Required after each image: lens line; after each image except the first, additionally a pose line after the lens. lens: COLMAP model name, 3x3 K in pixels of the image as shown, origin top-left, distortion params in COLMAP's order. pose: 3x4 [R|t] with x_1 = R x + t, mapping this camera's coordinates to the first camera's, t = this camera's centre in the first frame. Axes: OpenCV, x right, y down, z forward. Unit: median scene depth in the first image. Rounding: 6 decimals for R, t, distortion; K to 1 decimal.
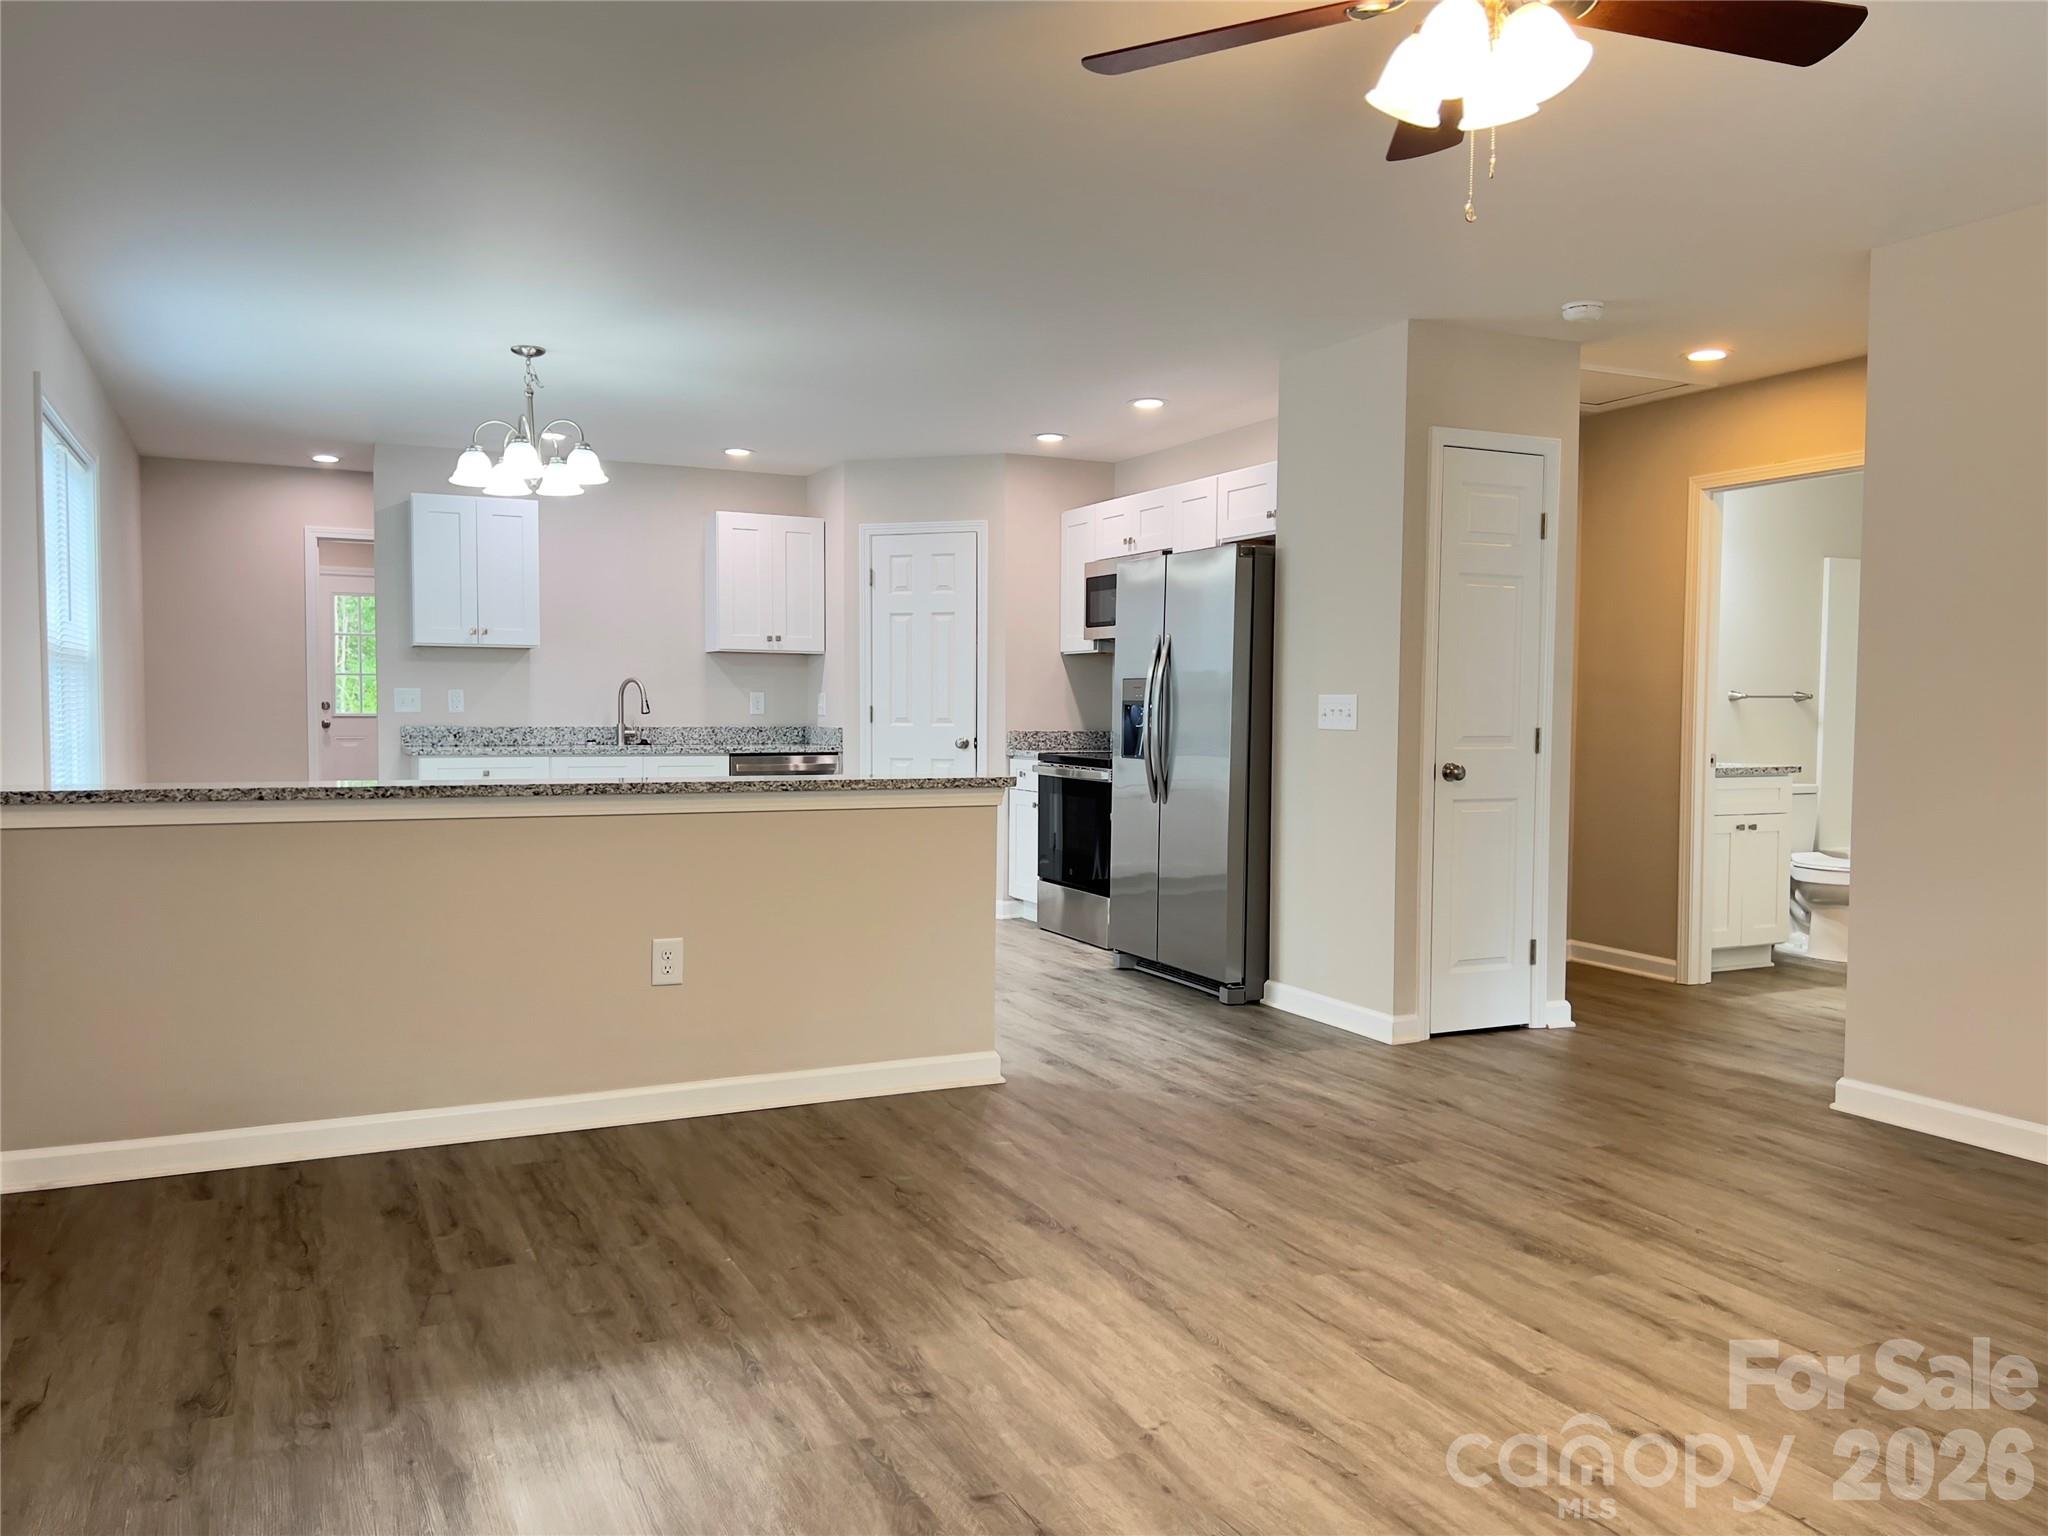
lens RADIAL K [[1542.7, 0, 1038.3], [0, 1542.7, 763.5], [0, 0, 1]] dist [0.065361, -0.071194]
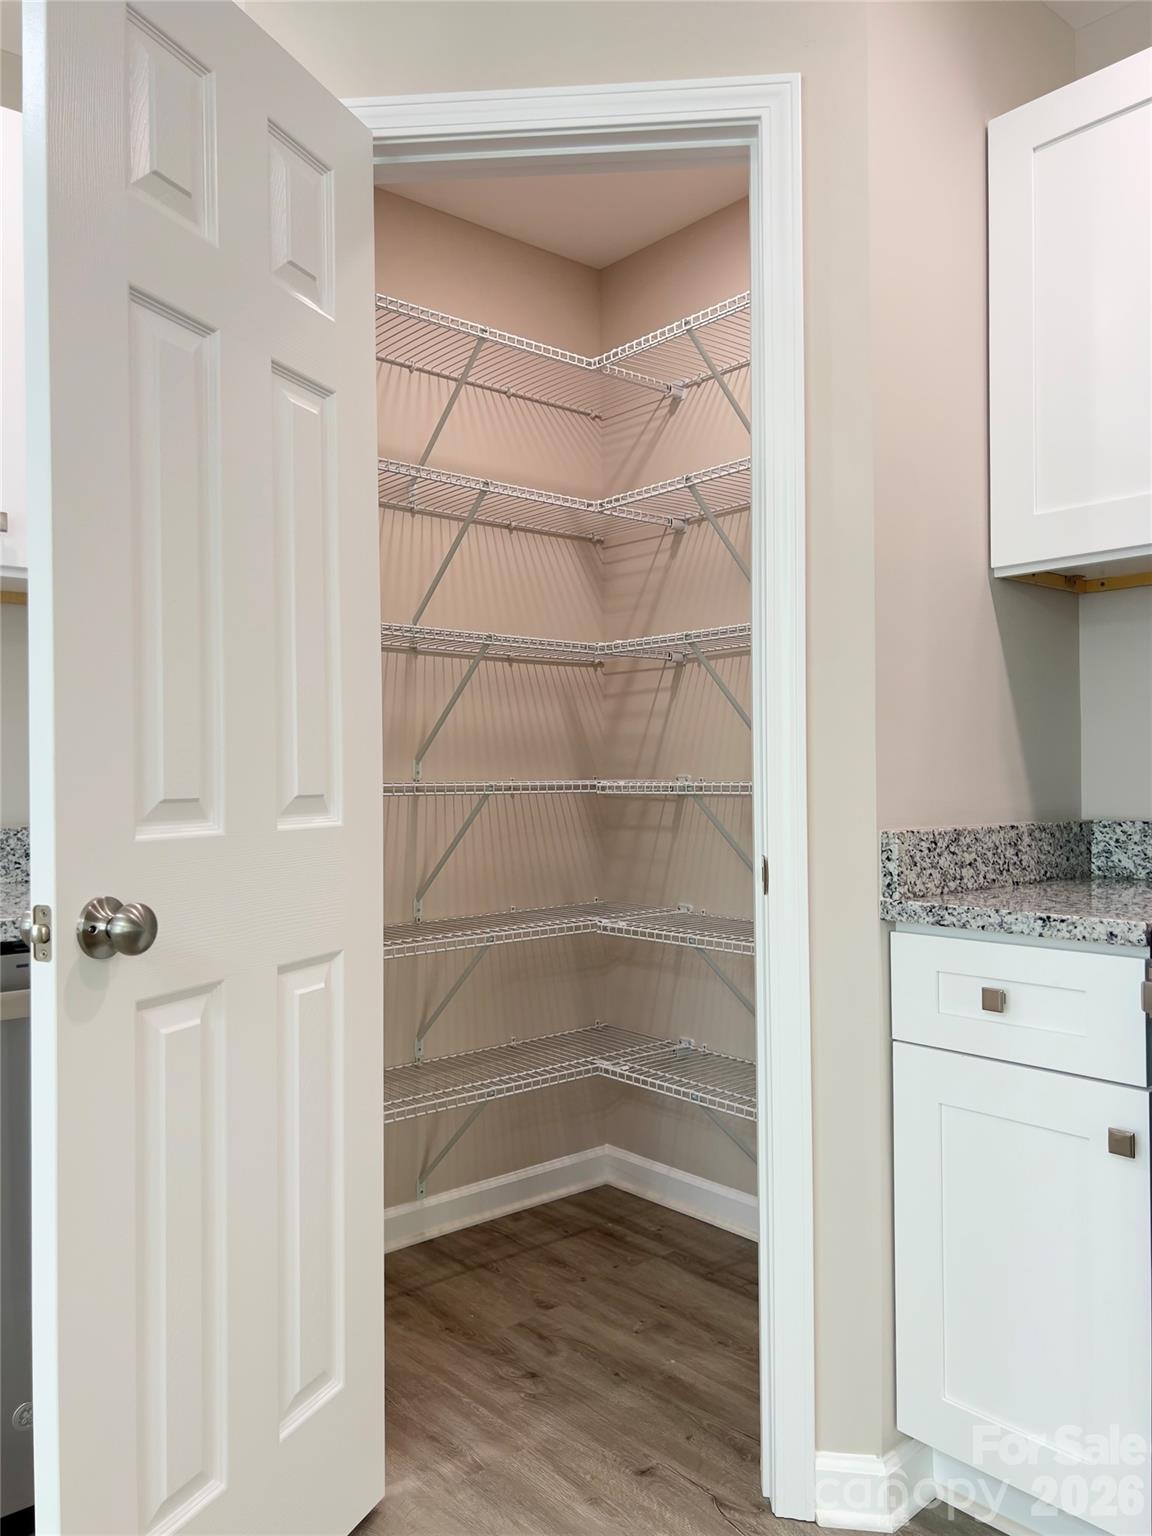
lens RADIAL K [[1157.0, 0, 575.8], [0, 1157.0, 773.7], [0, 0, 1]] dist [0.065361, -0.071194]
pose [[0.969312, -0.012156, 0.245532, -0.245789], [0.023210, 0.998840, -0.042179, -0.046779], [-0.244735, 0.046584, 0.968470, 1.572627]]
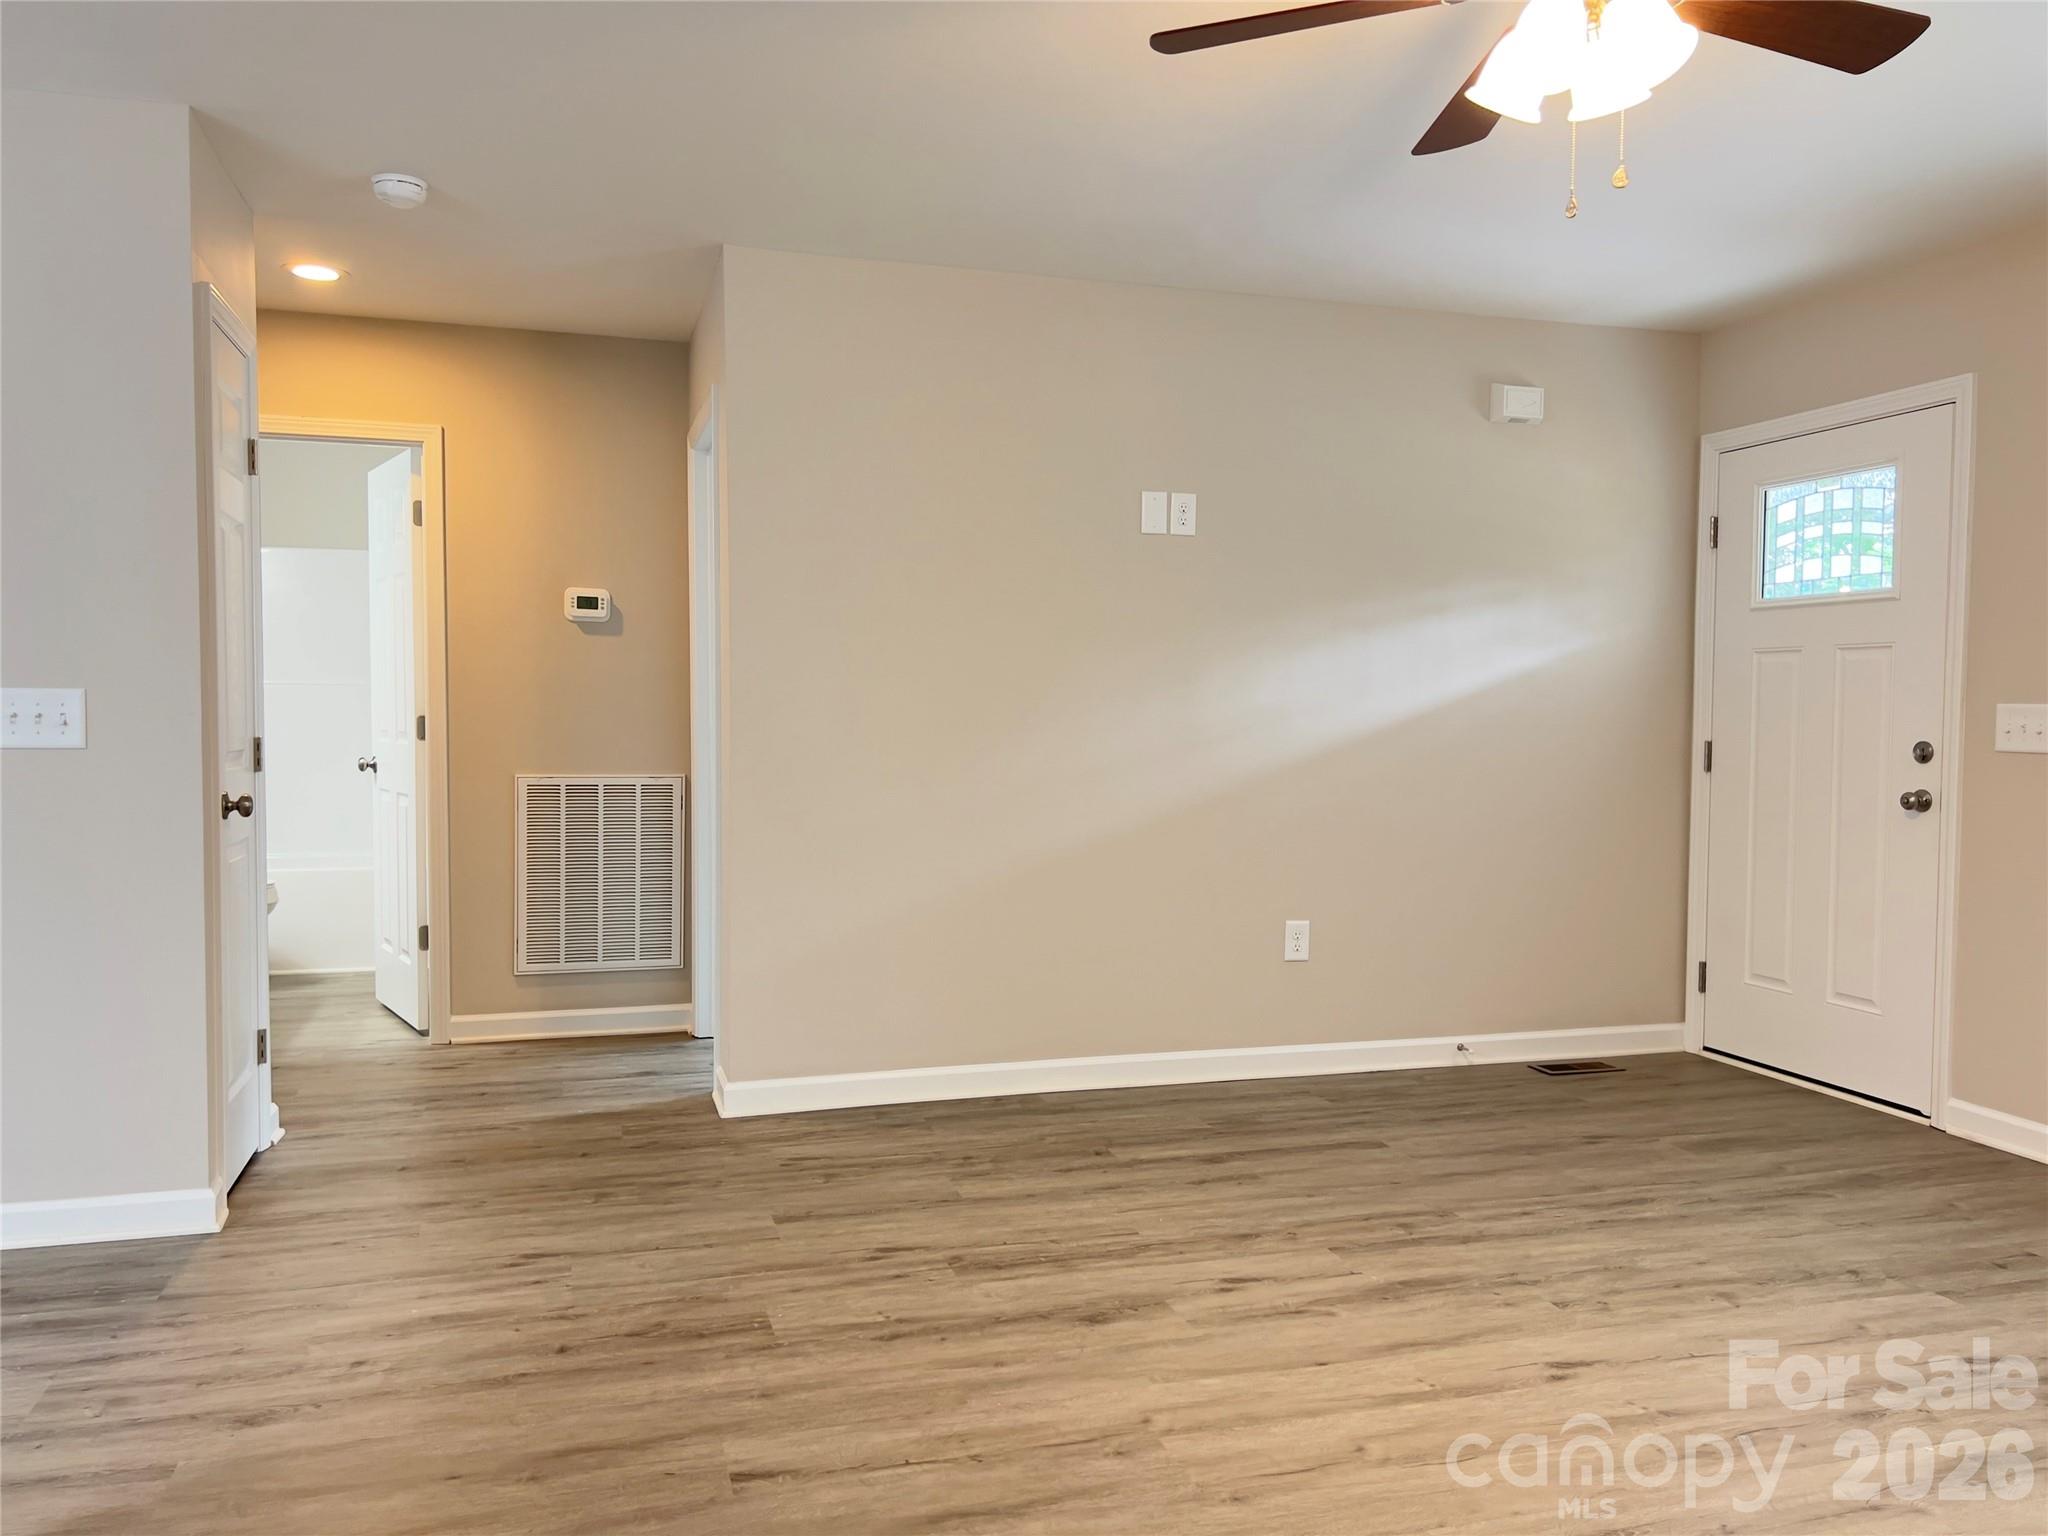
lens RADIAL K [[1542.7, 0, 1020.9], [0, 1542.7, 765.8], [0, 0, 1]] dist [0.065361, -0.071194]
pose [[0.162820, -0.045751, 0.985594, -0.445035], [0.033535, 0.998604, 0.040815, -0.035730], [-0.986086, 0.026406, 0.164127, 0.704606]]
